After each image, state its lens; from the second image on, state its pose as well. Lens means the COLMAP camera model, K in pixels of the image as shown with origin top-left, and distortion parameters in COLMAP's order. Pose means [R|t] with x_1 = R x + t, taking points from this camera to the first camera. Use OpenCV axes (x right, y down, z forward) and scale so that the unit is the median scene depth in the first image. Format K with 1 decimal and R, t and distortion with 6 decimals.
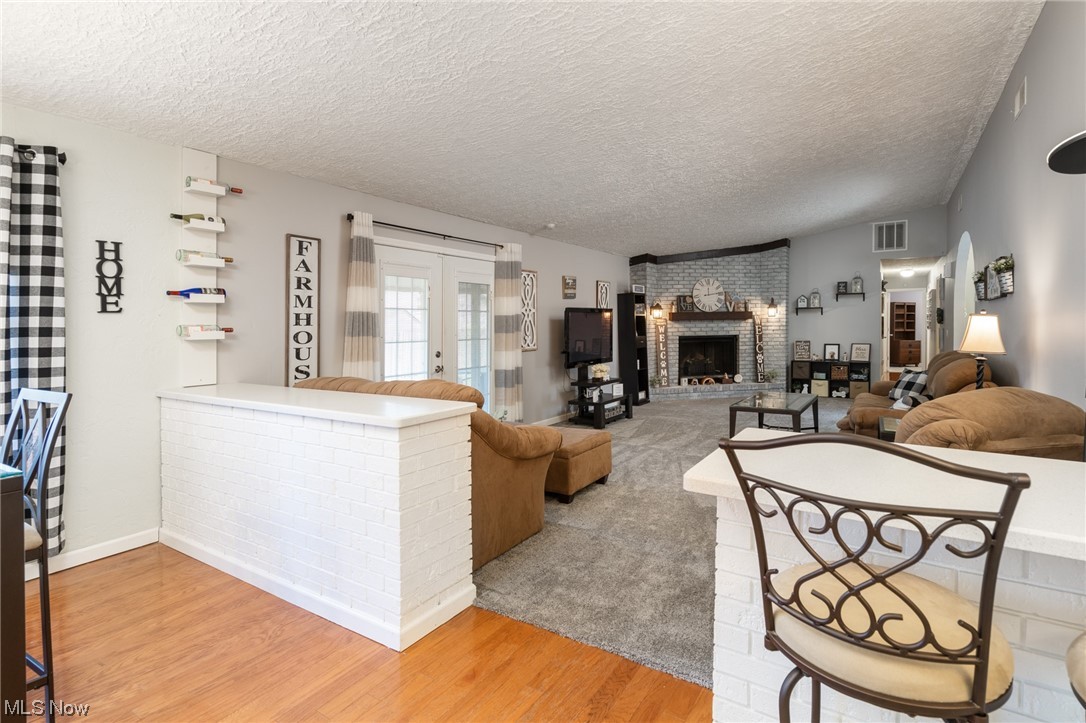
lens RADIAL K [[521.1, 0, 578.8], [0, 521.1, 350.5], [0, 0, 1]] dist [-0.016104, 0.000581]
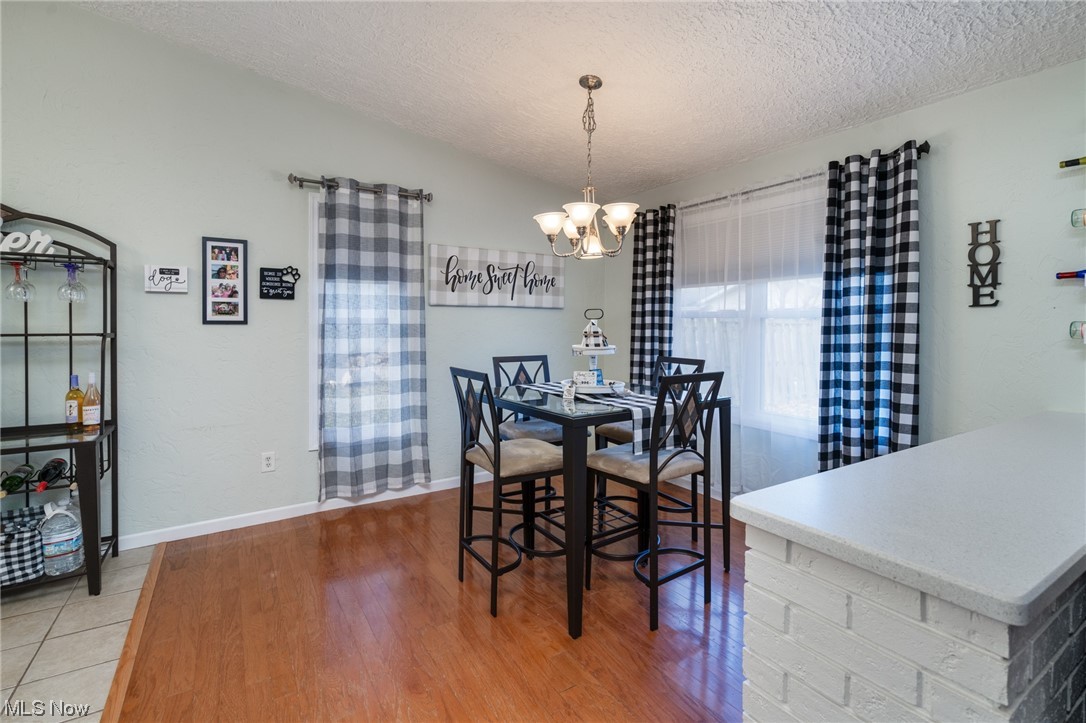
lens RADIAL K [[495.3, 0, 544.5], [0, 495.3, 327.0], [0, 0, 1]] dist [-0.010788, 0.004374]
pose [[-0.452659, 0.020717, -0.891443, 0.042907], [-0.038731, 0.998330, 0.042868, -0.015401], [0.890842, 0.053931, -0.451101, 0.238653]]
